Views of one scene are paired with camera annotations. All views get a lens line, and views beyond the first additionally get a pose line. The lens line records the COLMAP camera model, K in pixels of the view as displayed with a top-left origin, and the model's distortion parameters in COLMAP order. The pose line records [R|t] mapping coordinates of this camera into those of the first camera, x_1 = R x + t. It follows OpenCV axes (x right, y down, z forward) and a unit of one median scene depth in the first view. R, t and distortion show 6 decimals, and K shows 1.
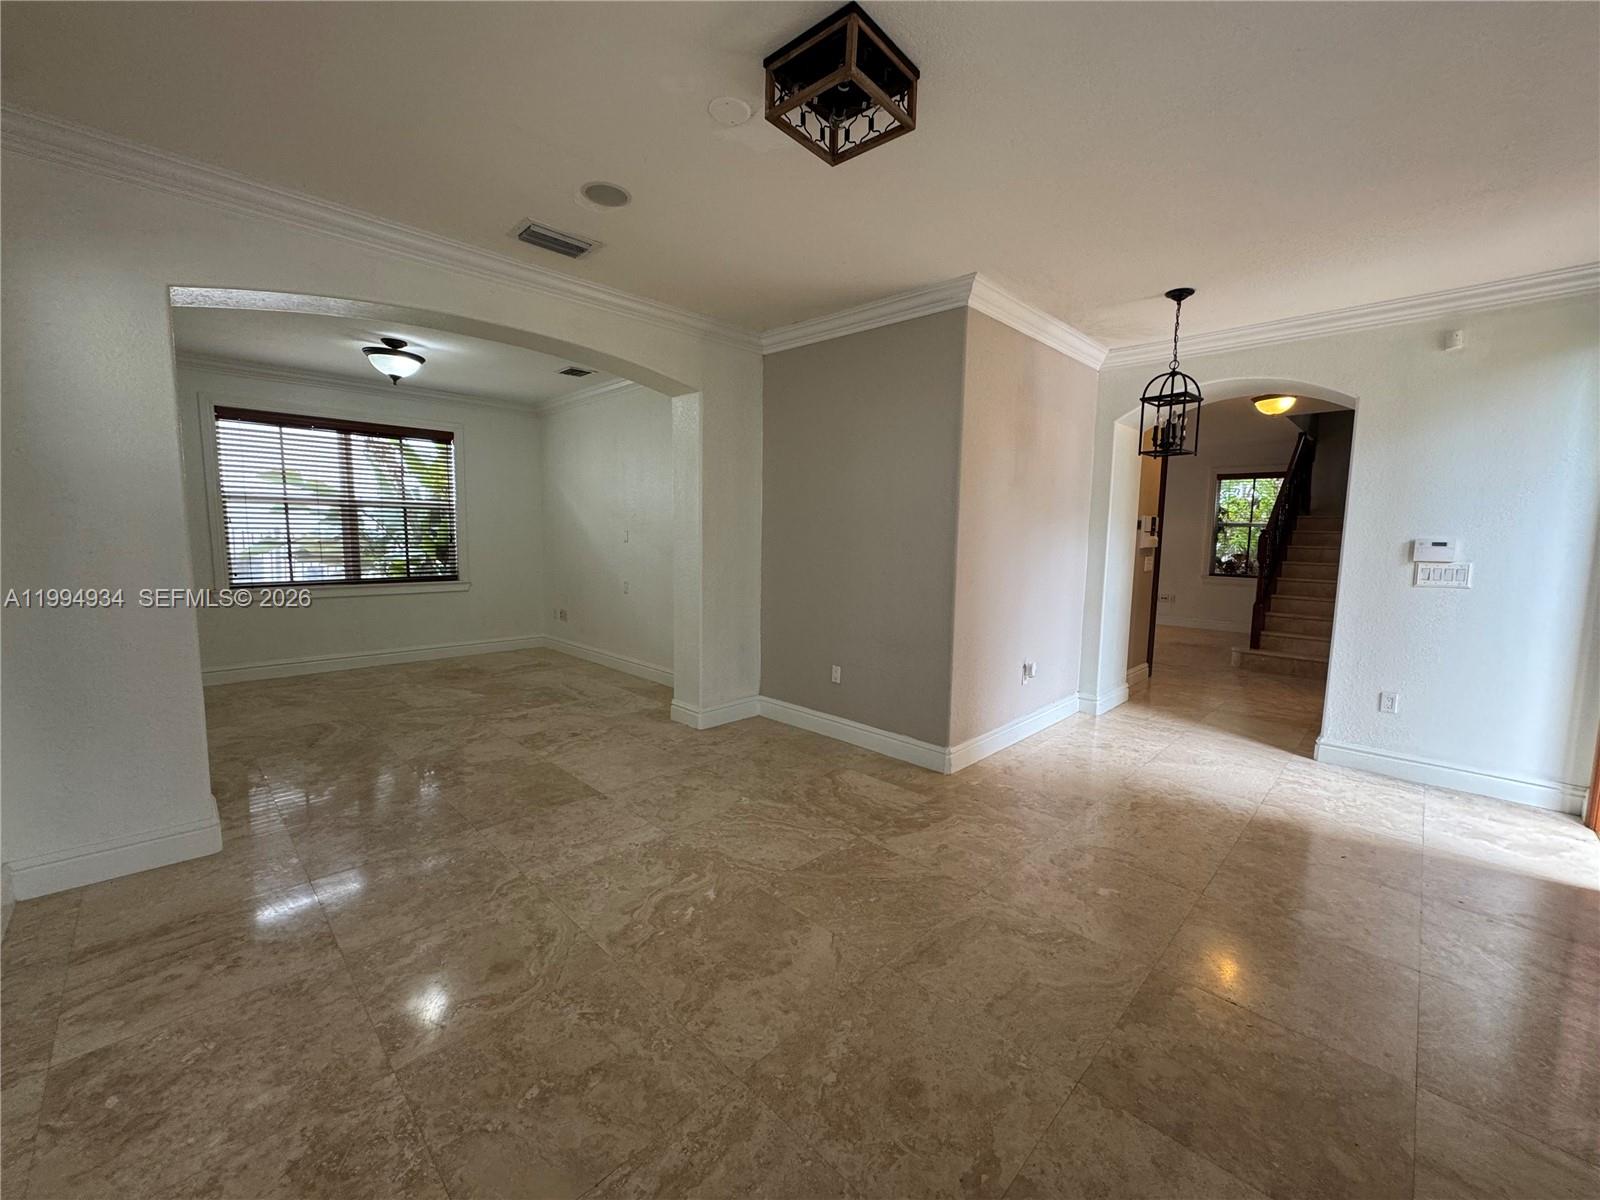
lens RADIAL K [[636.7, 0, 800.0], [0, 636.7, 600.0], [0, 0, 1]] dist [-0.003821, 0.000393]
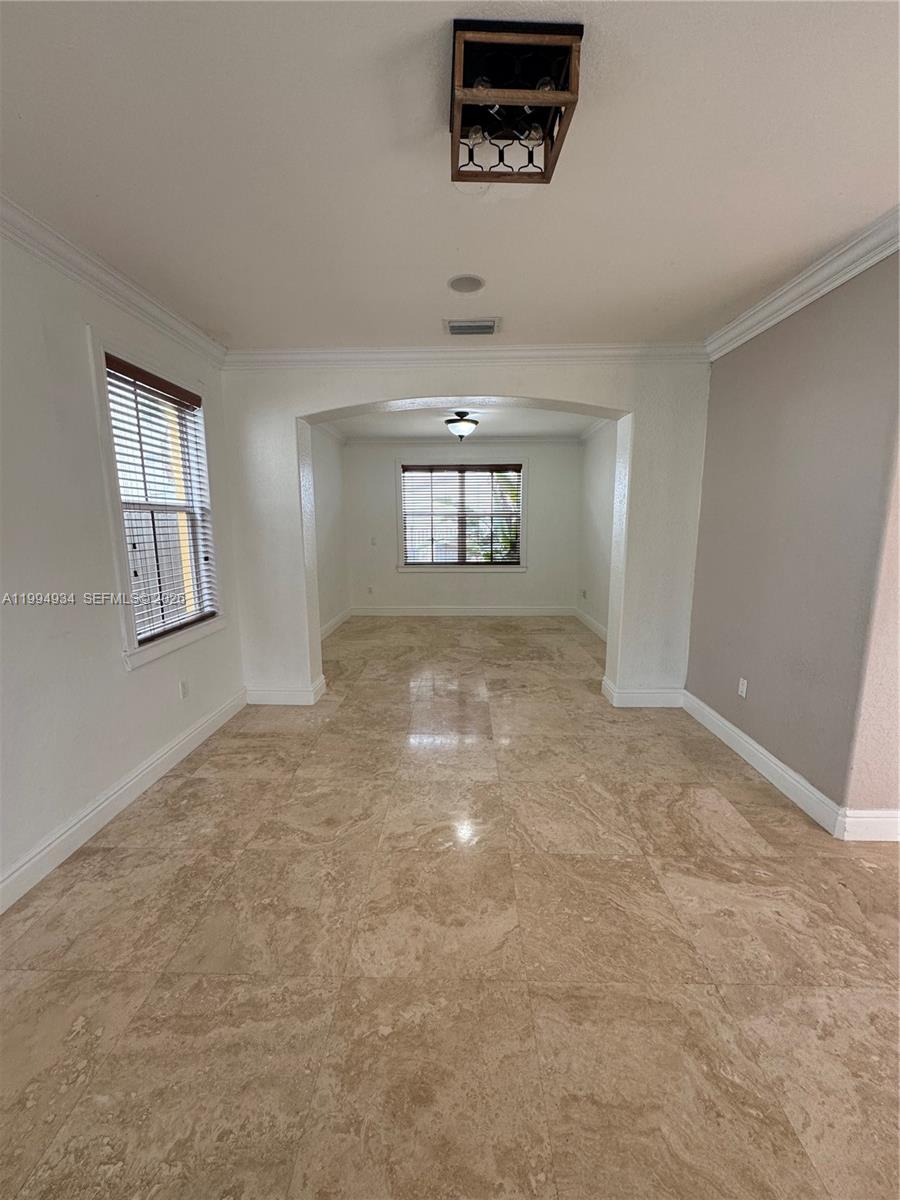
lens RADIAL K [[477.5, 0, 450.5], [0, 477.5, 598.2], [0, 0, 1]] dist [-0.003821, 0.000393]
pose [[0.685703, 0.097623, -0.721305, 0.347693], [-0.061563, 0.995193, 0.076167, -0.060294], [0.725273, -0.007822, 0.688417, 0.245287]]
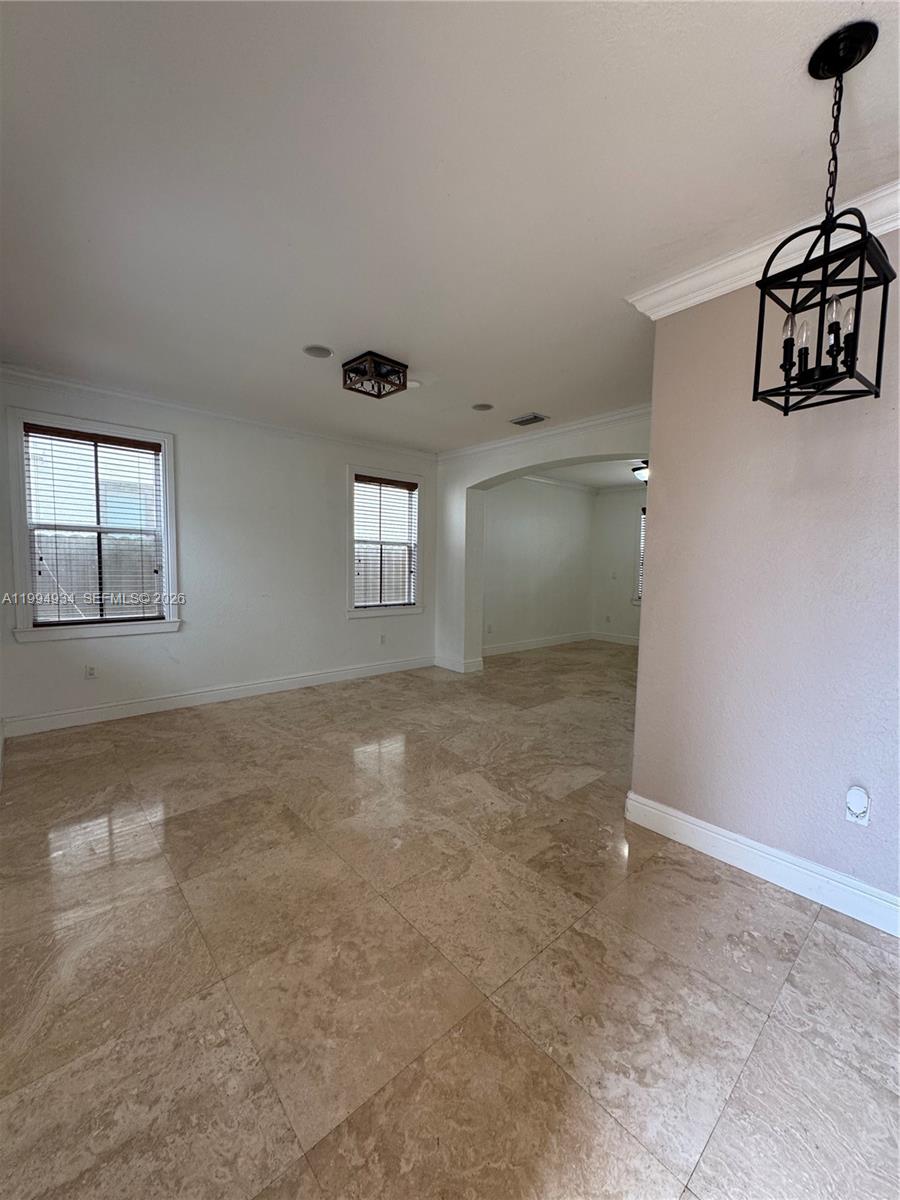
lens RADIAL K [[477.5, 0, 450.5], [0, 477.5, 598.2], [0, 0, 1]] dist [-0.003821, 0.000393]
pose [[-0.060368, 0.058665, -0.996451, 1.079405], [-0.124285, 0.990061, 0.065818, -0.073770], [0.990408, 0.127817, -0.052477, 0.849930]]
